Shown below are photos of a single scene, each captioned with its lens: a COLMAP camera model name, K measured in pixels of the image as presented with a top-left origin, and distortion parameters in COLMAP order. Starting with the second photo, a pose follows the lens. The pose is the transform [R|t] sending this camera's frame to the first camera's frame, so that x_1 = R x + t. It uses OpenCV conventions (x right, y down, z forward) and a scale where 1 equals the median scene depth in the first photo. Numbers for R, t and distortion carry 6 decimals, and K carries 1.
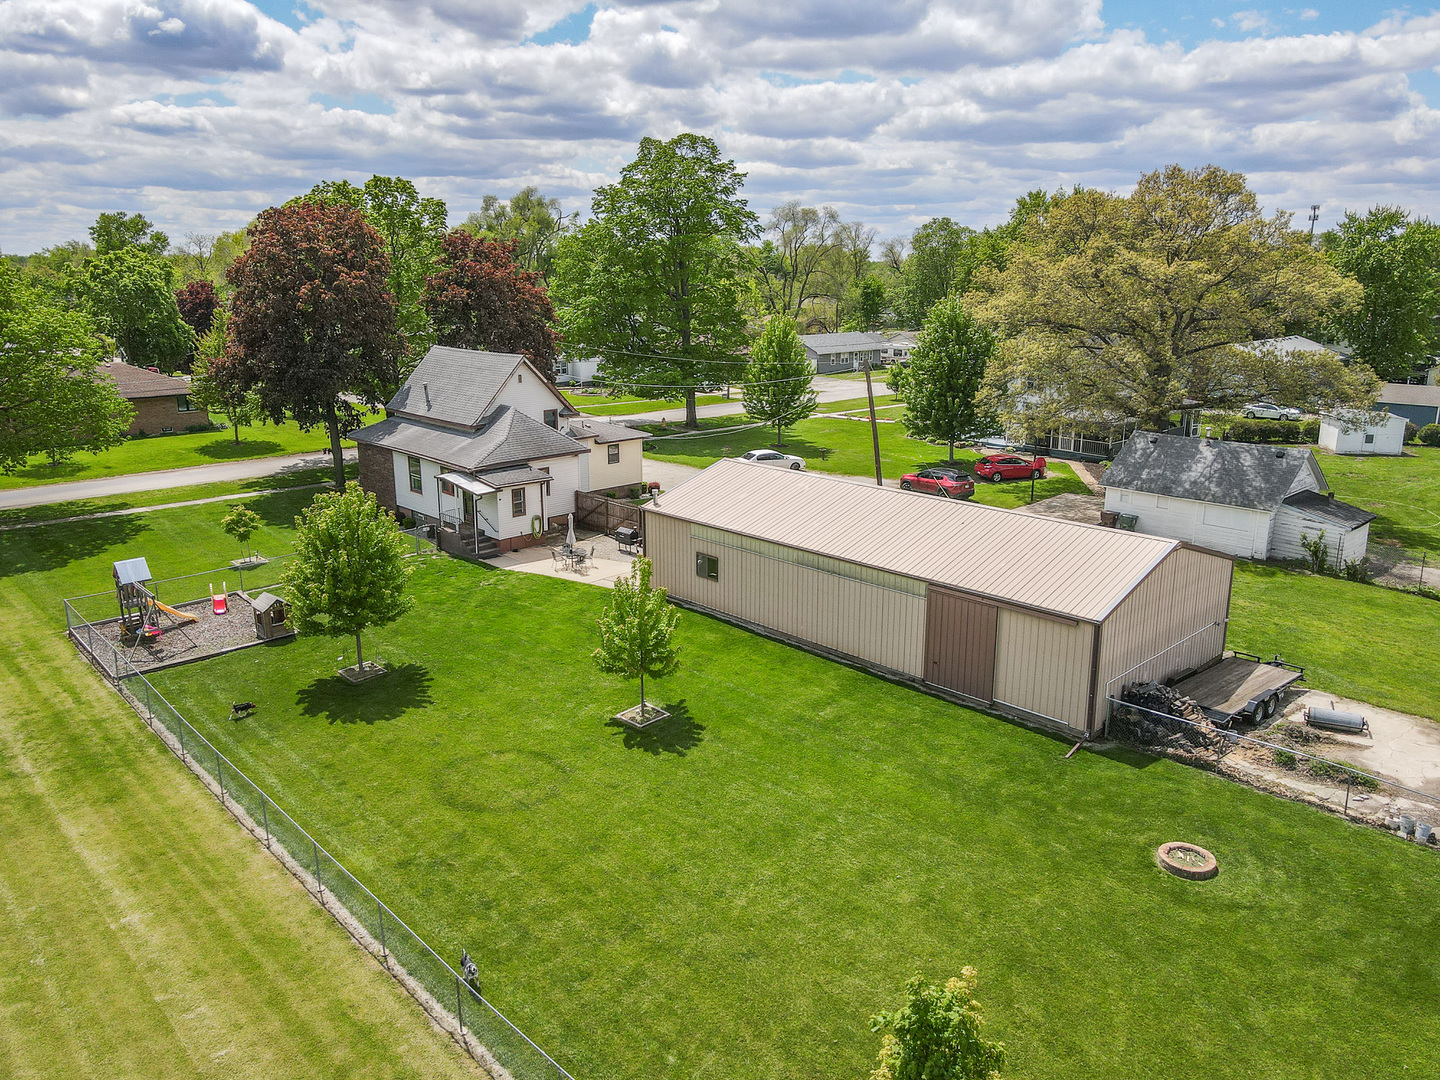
lens RADIAL K [[1050.5, 0, 724.9], [0, 1050.5, 534.8], [0, 0, 1]] dist [0.023311, -0.007187]
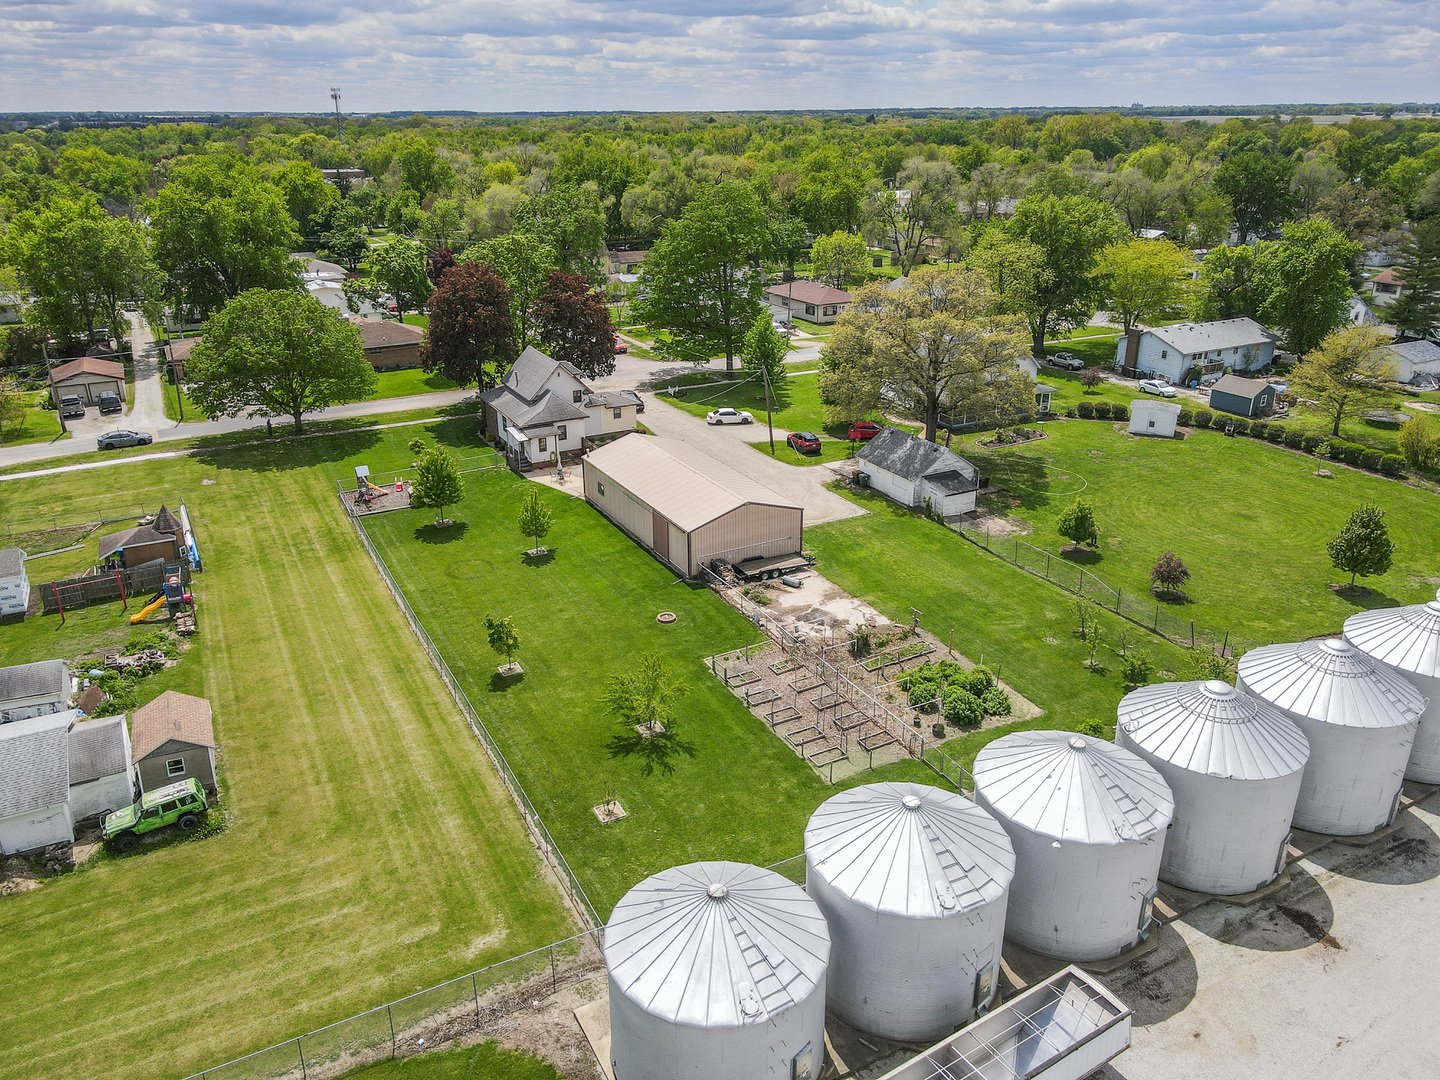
lens RADIAL K [[1042.0, 0, 720.0], [0, 1042.0, 540.0], [0, 0, 1]] dist [0.034363, -0.005848]
pose [[0.964442, 0.097334, -0.245718, 0.588700], [-0.062432, 0.987306, 0.146048, -0.151781], [0.256815, -0.125514, 0.958276, -0.774505]]
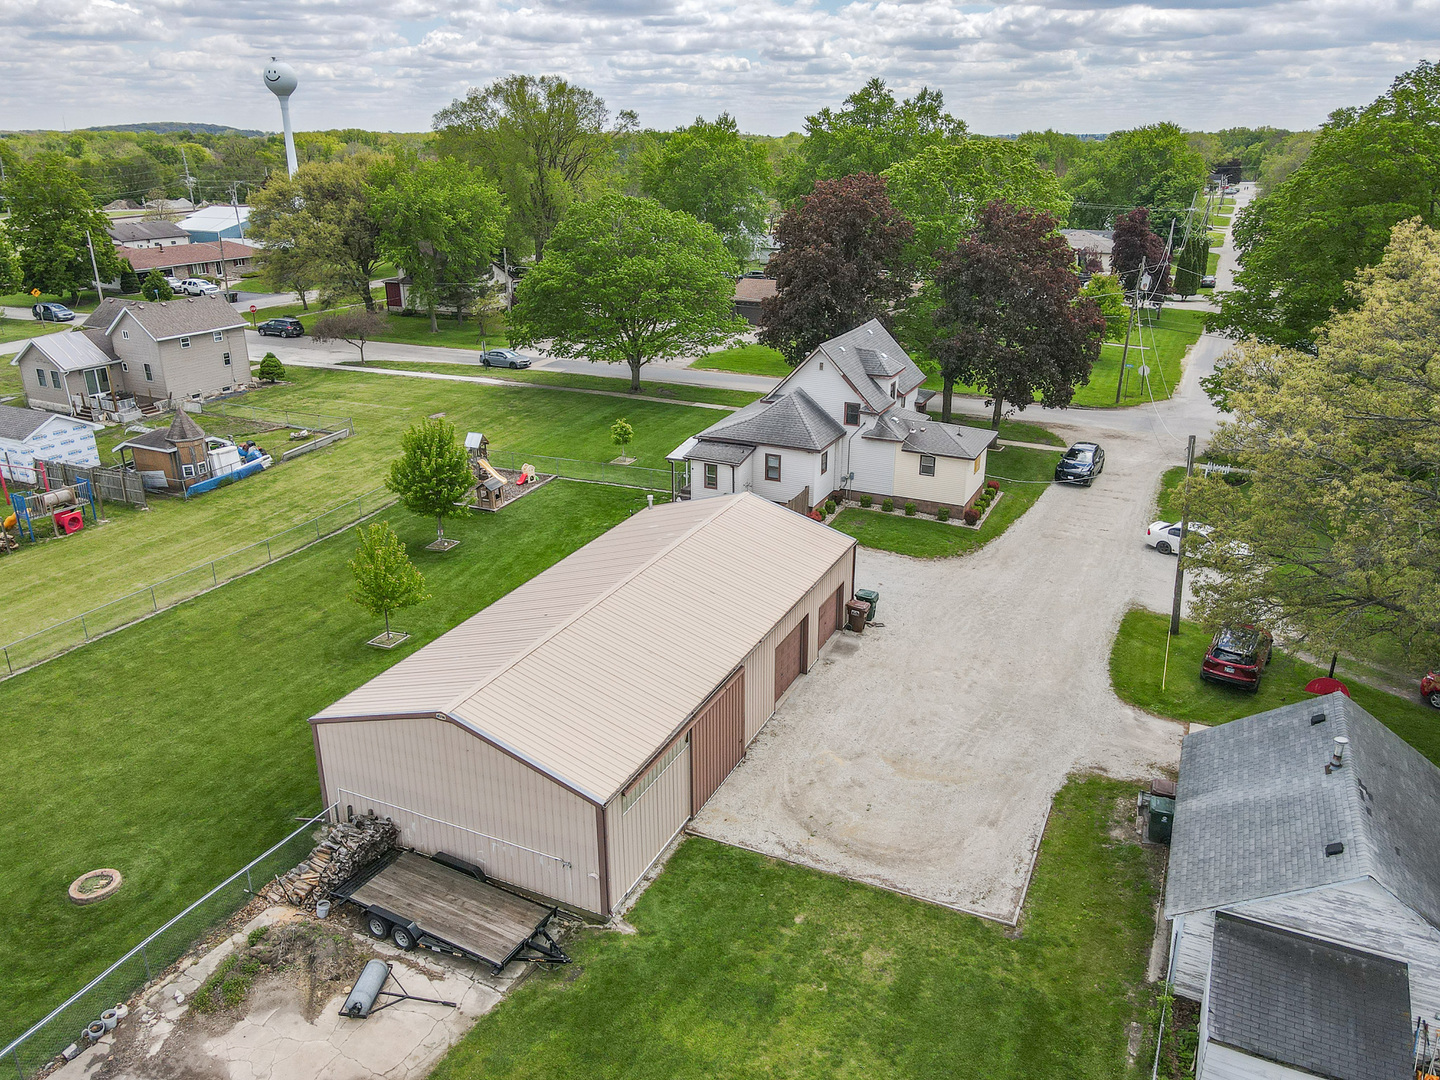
lens RADIAL K [[1057.9, 0, 720.0], [0, 1057.9, 540.0], [0, 0, 1]] dist [0.002218, 0.002127]
pose [[0.356029, 0.338150, -0.871147, 0.746015], [-0.233064, 0.934904, 0.267648, -0.250569], [0.904944, 0.107743, 0.411664, 0.520131]]
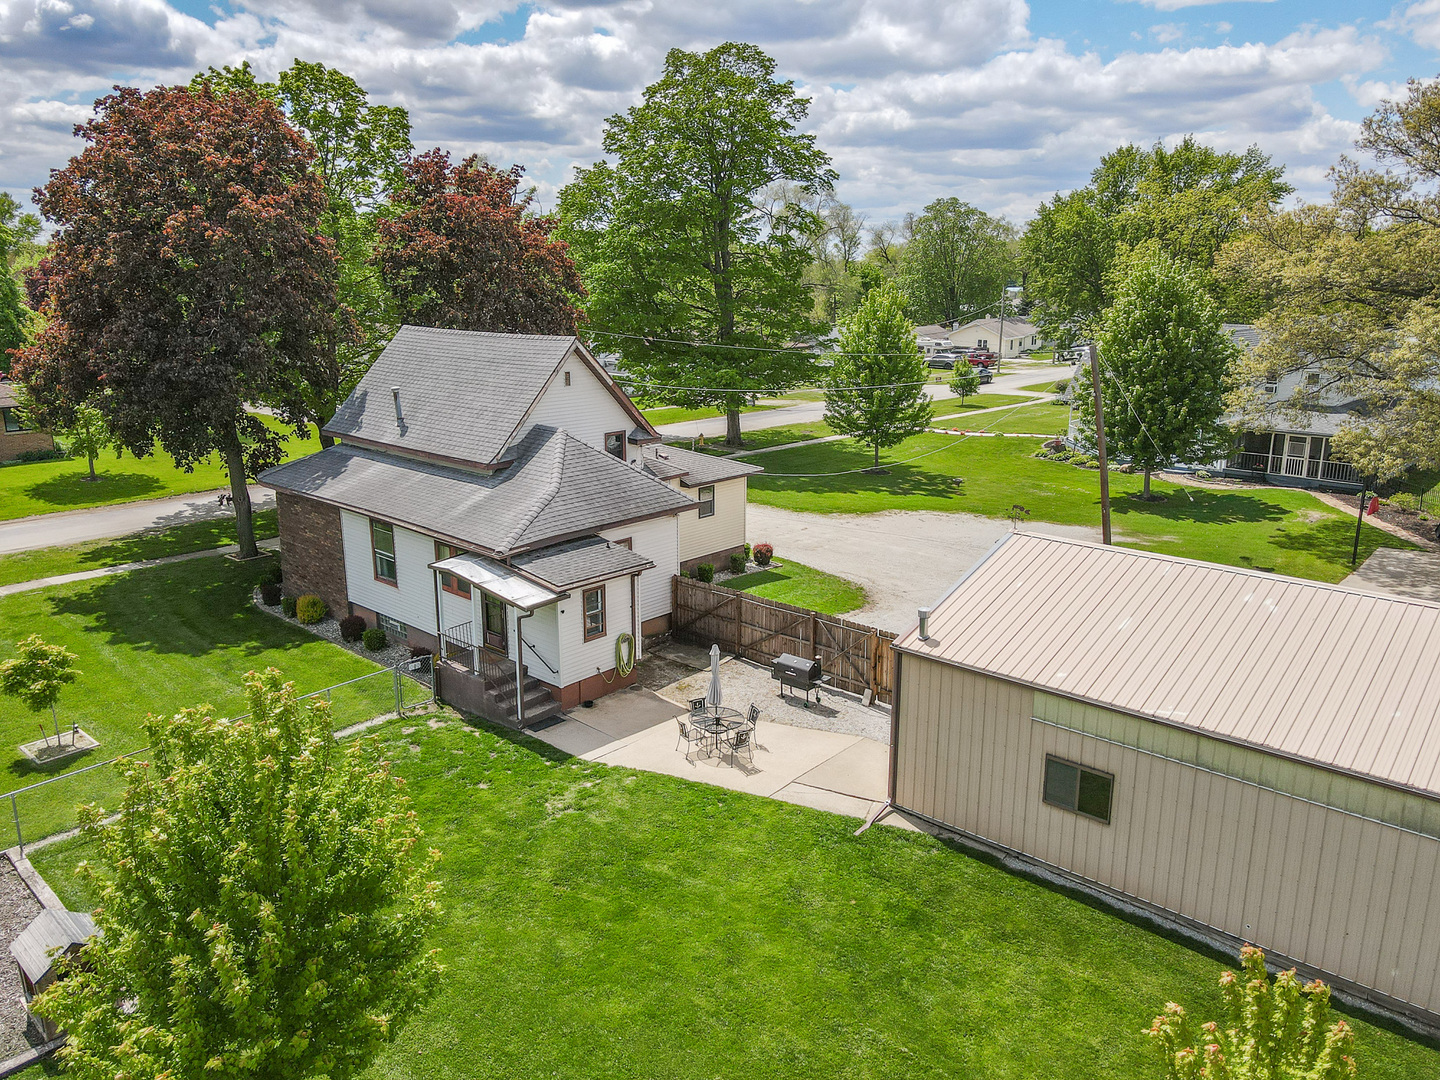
lens RADIAL K [[1029.9, 0, 759.4], [0, 1029.9, 526.8], [0, 0, 1]] dist [0.008725, 0.000013]
pose [[0.995485, -0.021134, 0.092531, -0.150040], [0.021508, 0.999764, -0.003043, -0.065870], [-0.092445, 0.005020, 0.995705, 0.447258]]
